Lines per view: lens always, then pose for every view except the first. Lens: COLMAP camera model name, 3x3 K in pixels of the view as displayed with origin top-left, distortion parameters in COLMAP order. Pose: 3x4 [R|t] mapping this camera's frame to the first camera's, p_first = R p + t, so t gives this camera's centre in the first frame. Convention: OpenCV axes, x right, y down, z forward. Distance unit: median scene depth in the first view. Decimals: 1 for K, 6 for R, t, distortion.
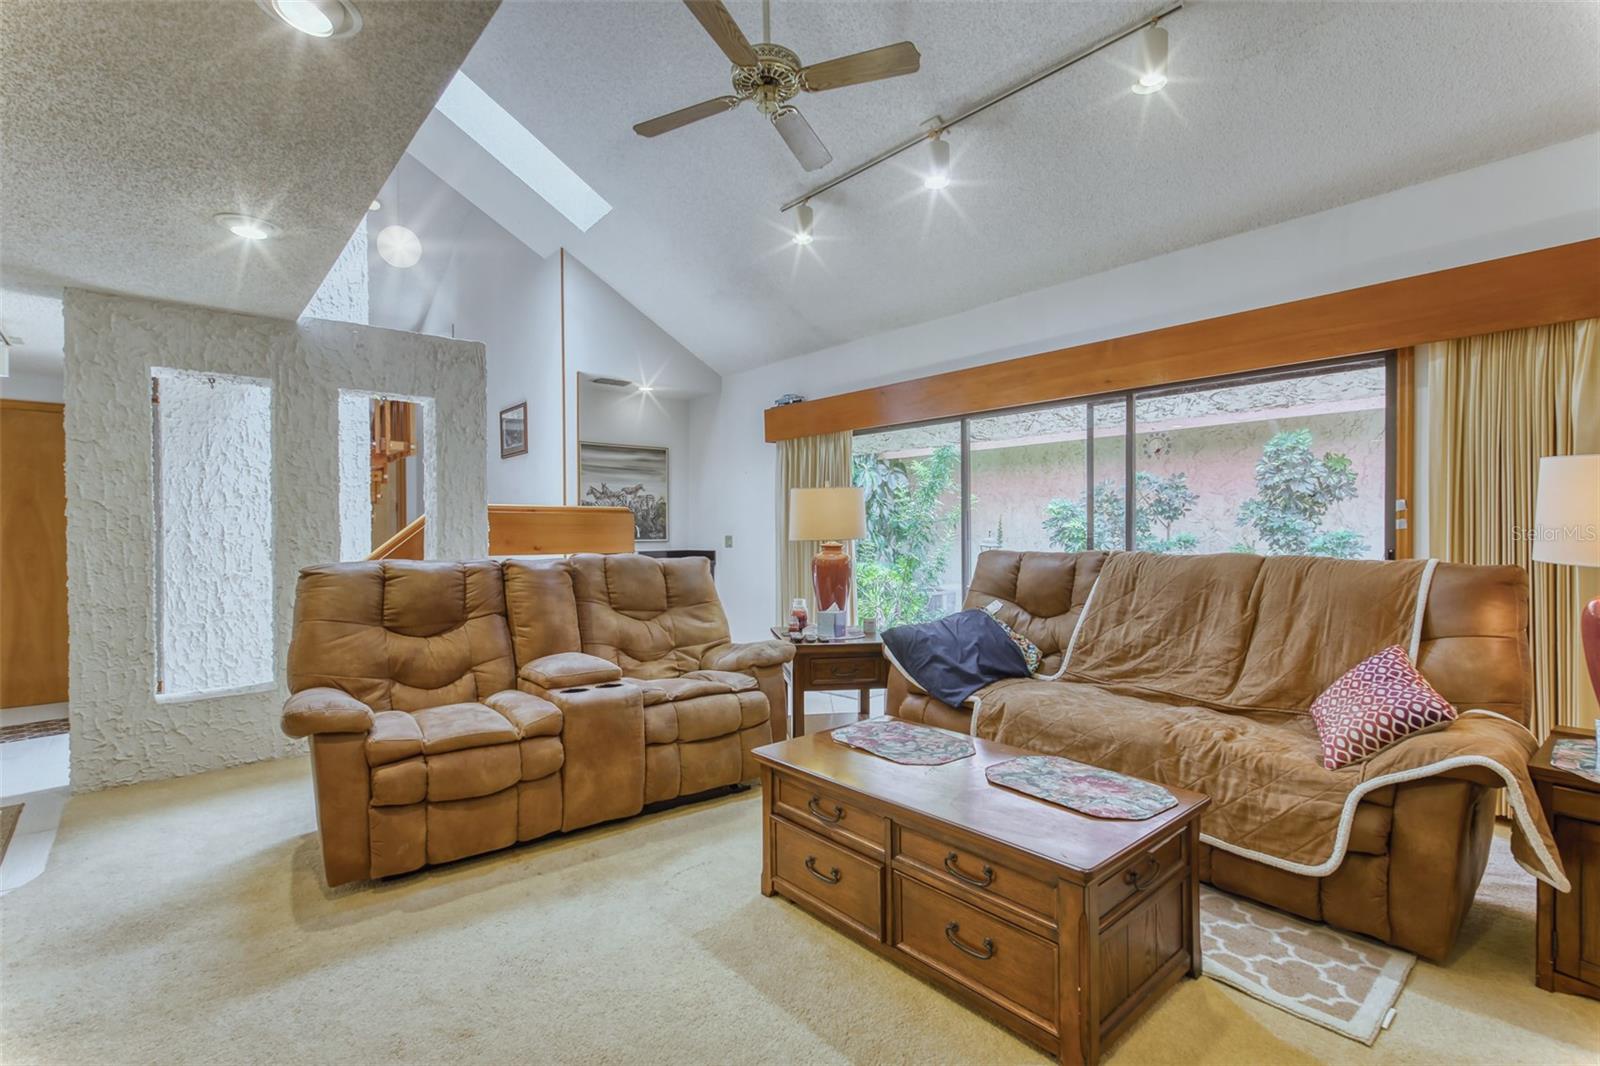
lens RADIAL K [[738.9, 0, 806.8], [0, 738.9, 534.2], [0, 0, 1]] dist [0.005543, -0.000899]
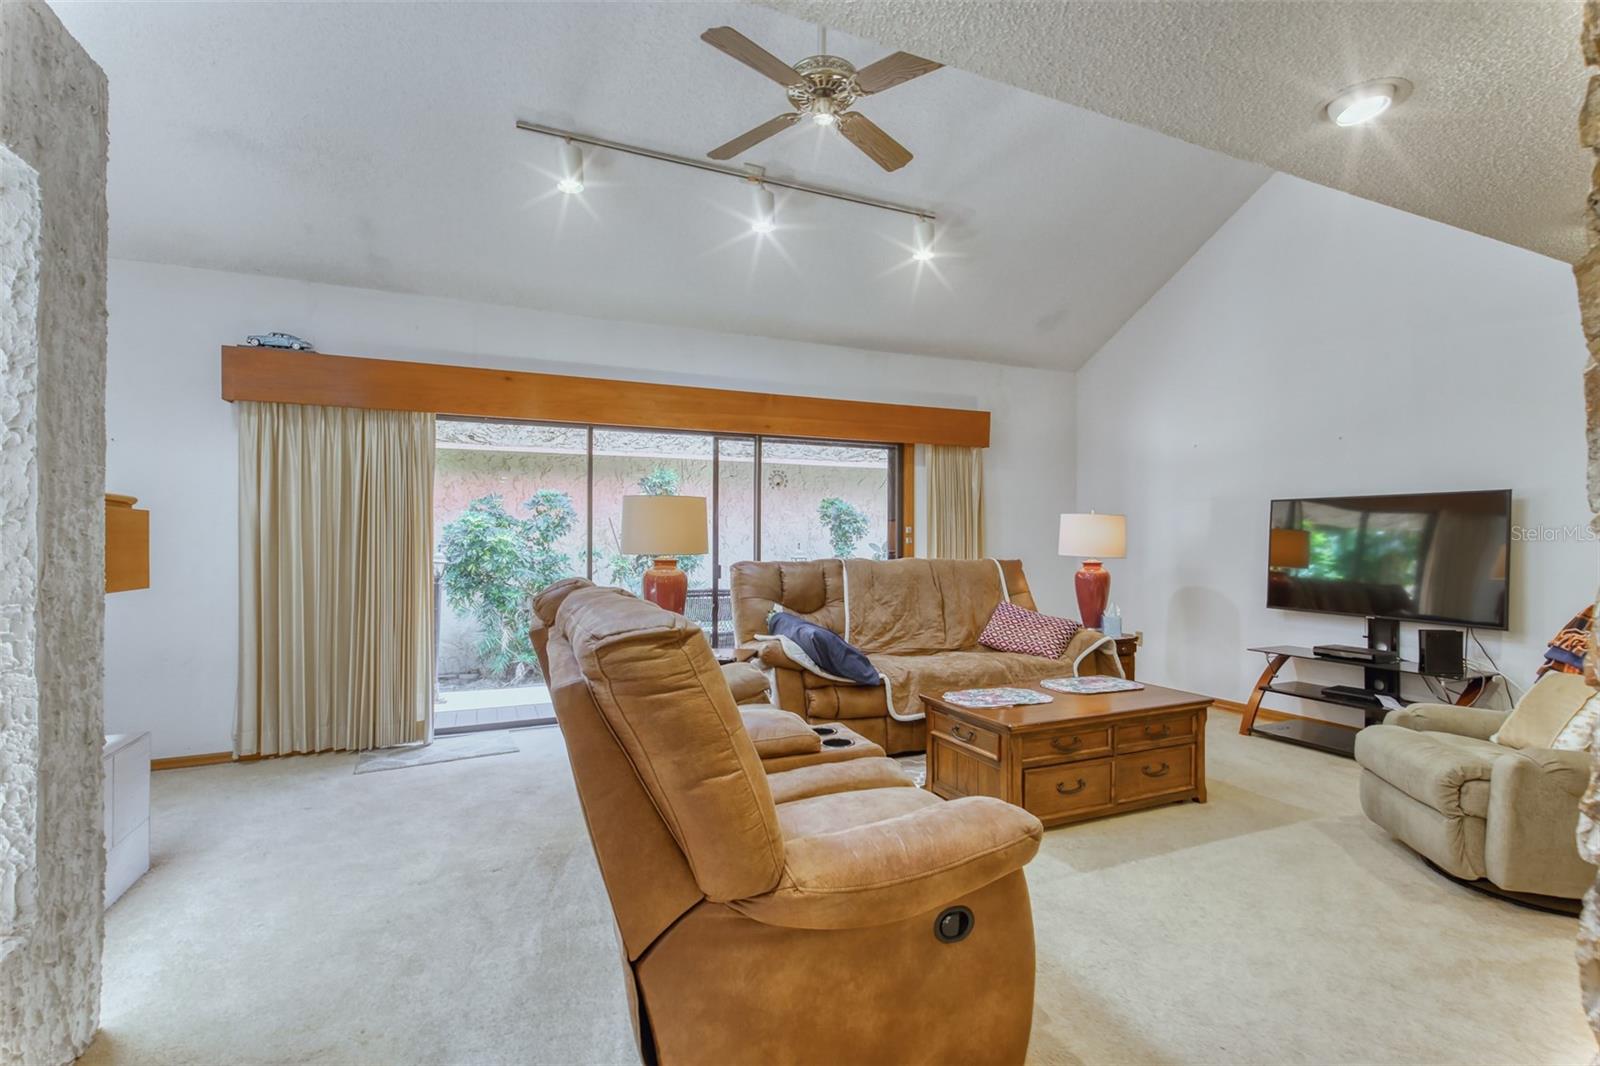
lens RADIAL K [[738.9, 0, 808.0], [0, 738.9, 536.1], [0, 0, 1]] dist [0.005543, -0.000899]
pose [[0.288962, 0.011830, 0.957267, -0.831522], [0.006241, 0.999879, -0.014240, 0.000013], [-0.957320, 0.010089, 0.288853, 0.608320]]
